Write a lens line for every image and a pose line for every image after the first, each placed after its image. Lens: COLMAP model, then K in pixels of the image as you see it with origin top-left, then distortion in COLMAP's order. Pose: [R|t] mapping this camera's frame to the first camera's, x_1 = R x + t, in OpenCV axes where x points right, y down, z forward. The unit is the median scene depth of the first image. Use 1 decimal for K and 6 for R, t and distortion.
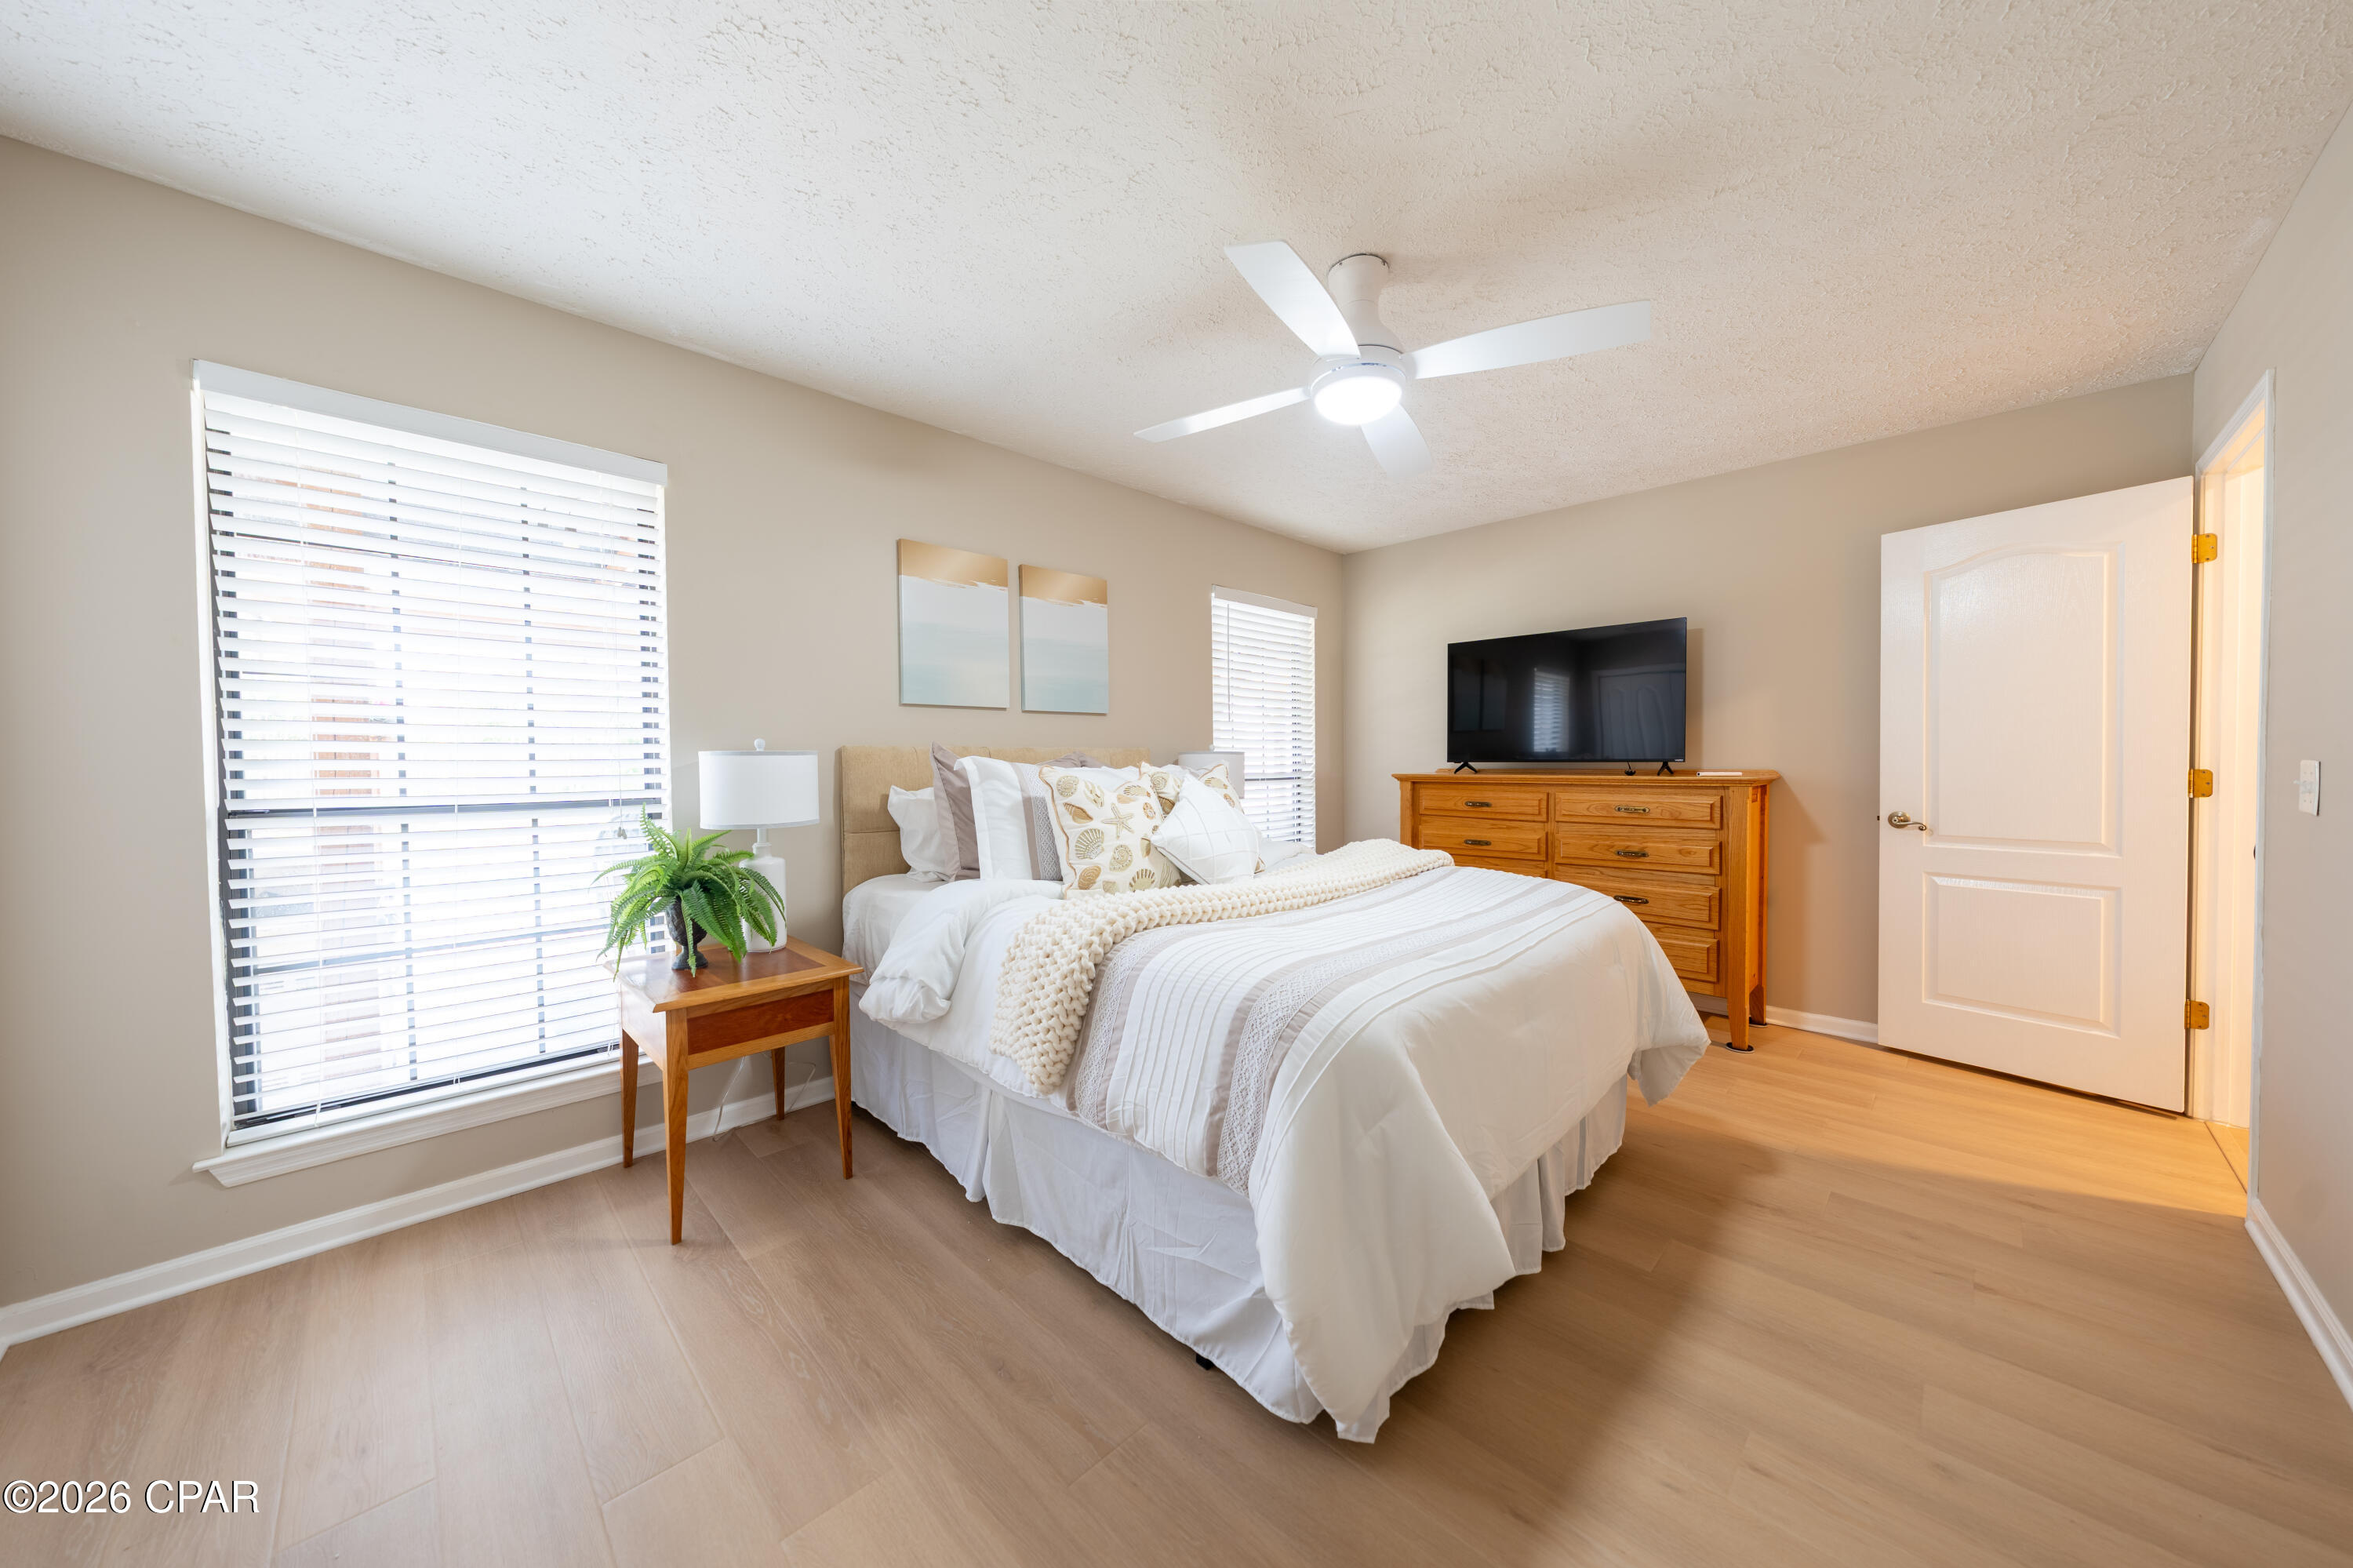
lens RADIAL K [[800.1, 0, 1187.9], [0, 800.1, 776.7], [0, 0, 1]] dist [-0.006159, 0.001226]
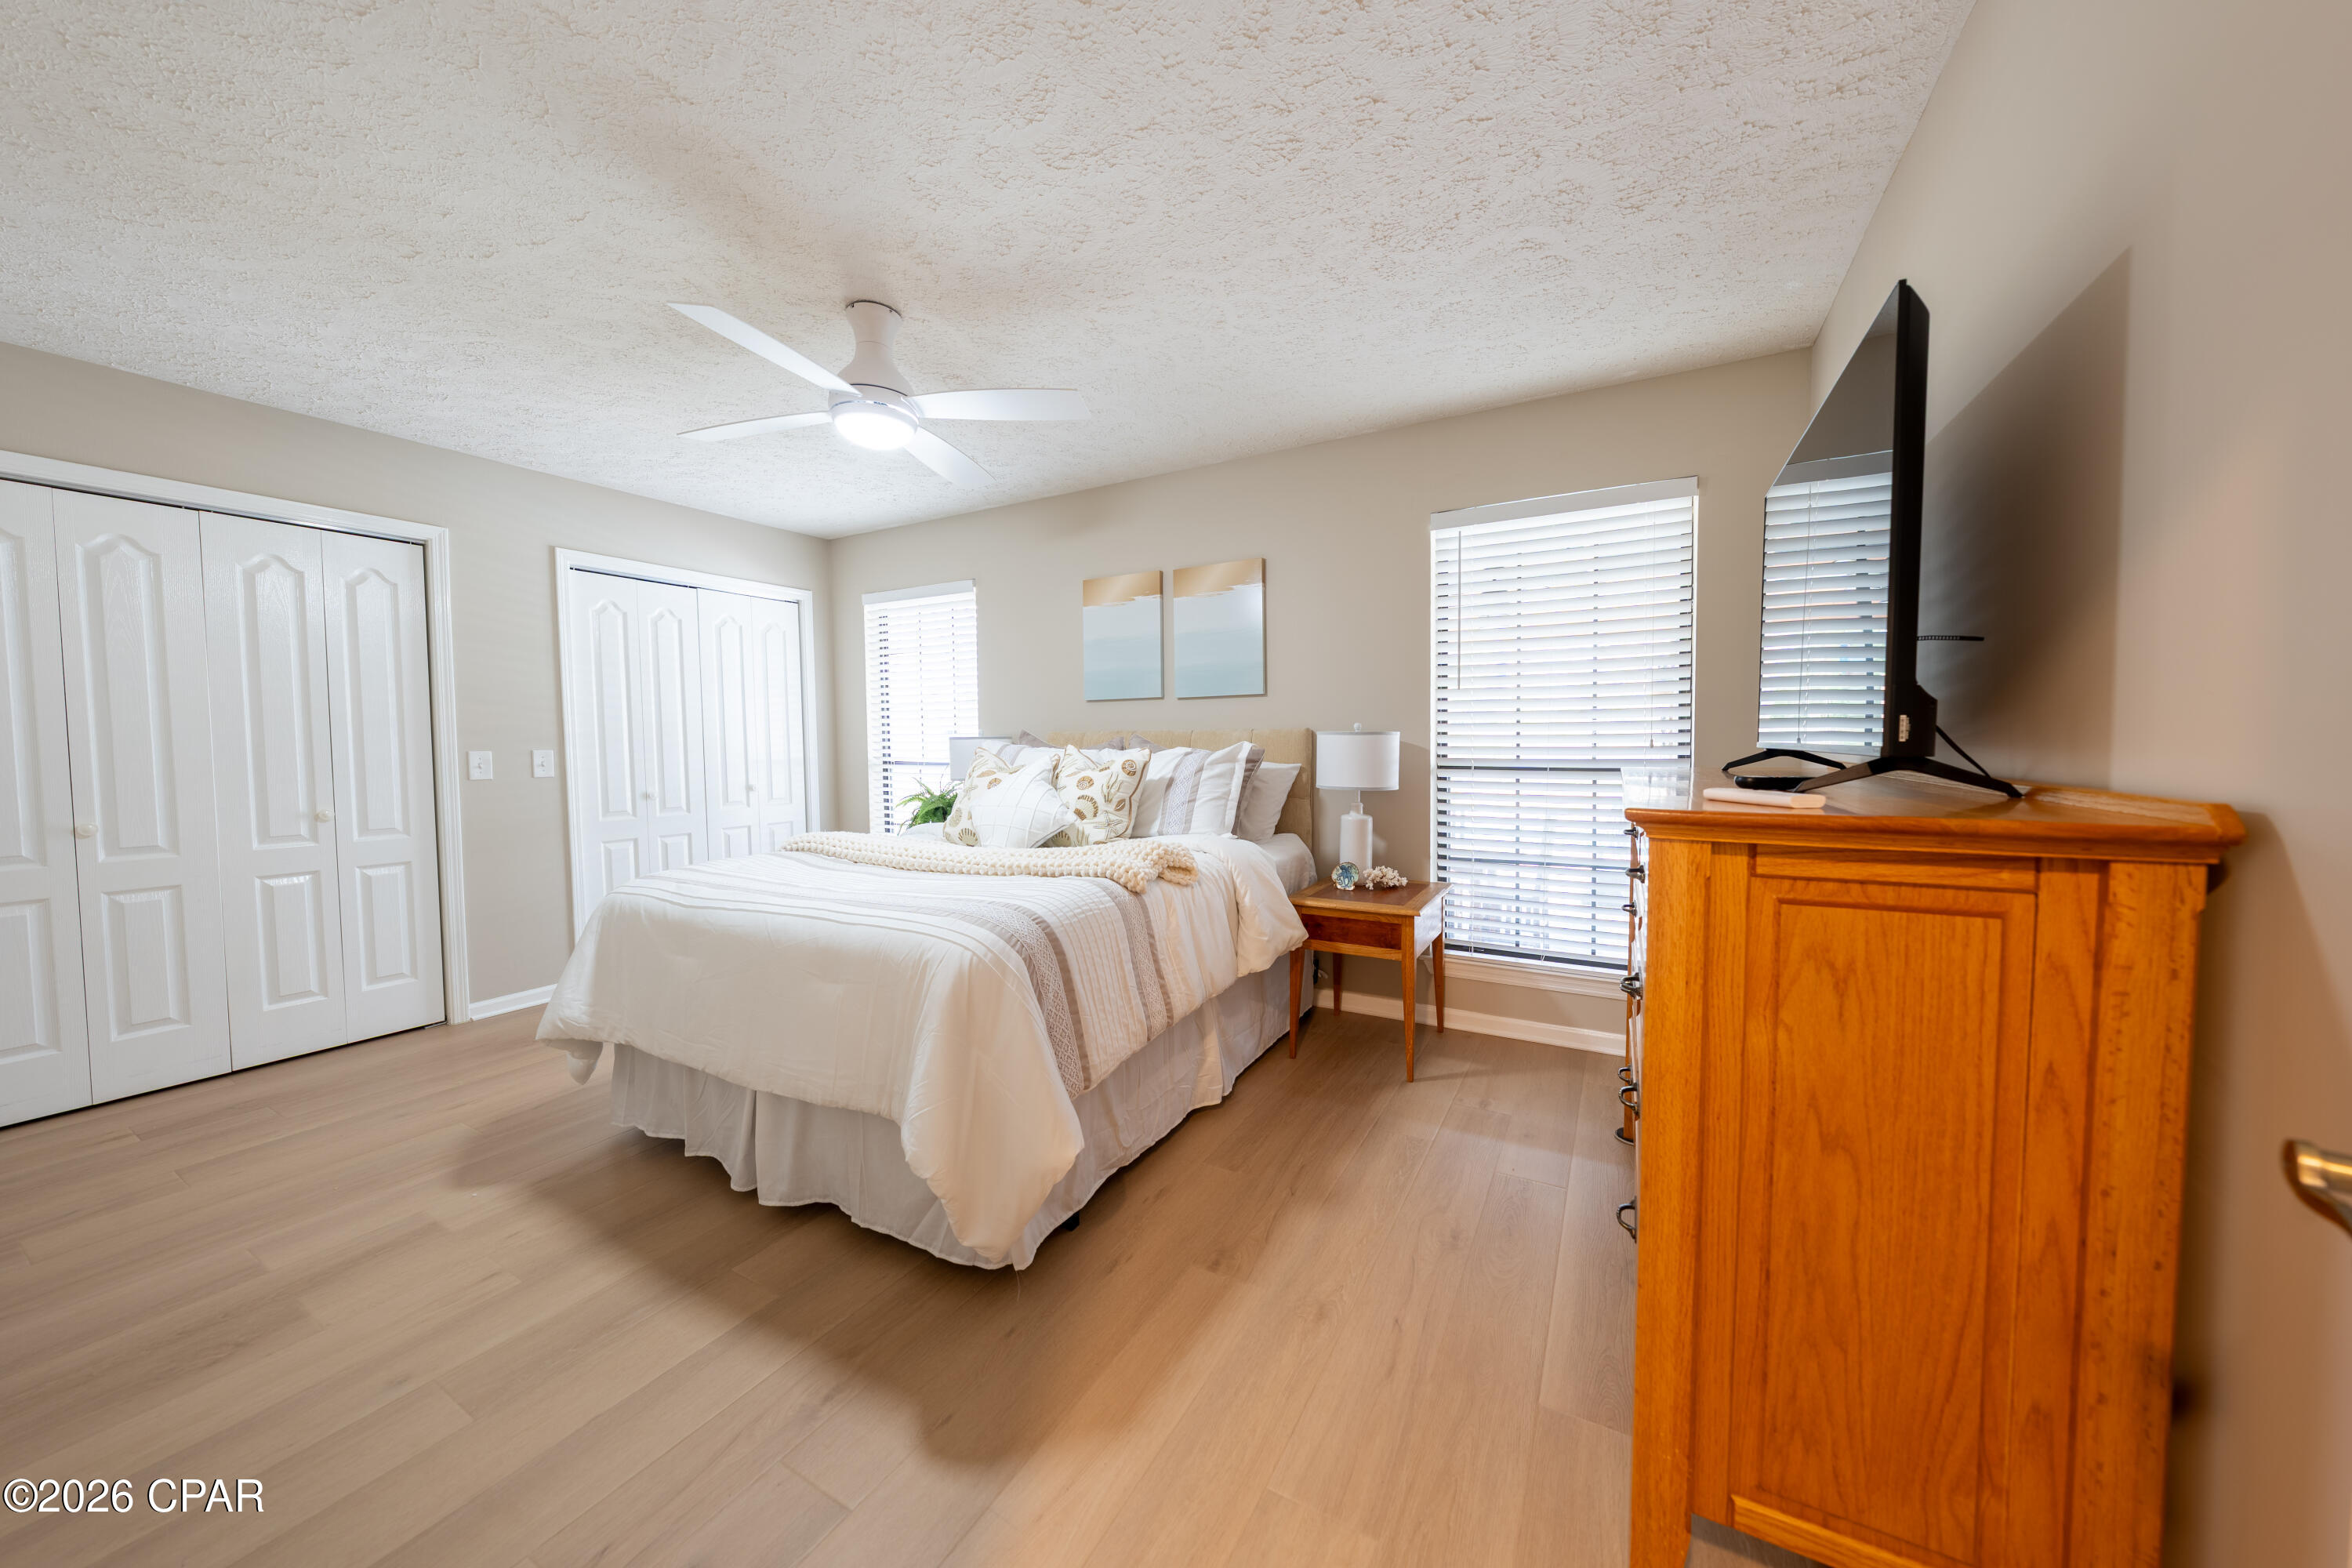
lens RADIAL K [[799.7, 0, 1187.6], [0, 799.7, 778.2], [0, 0, 1]] dist [-0.006159, 0.001226]
pose [[0.269694, 0.052633, -0.961507, 1.156539], [-0.008990, 0.998599, 0.052142, -0.034280], [0.962904, -0.005419, 0.269789, 0.893709]]
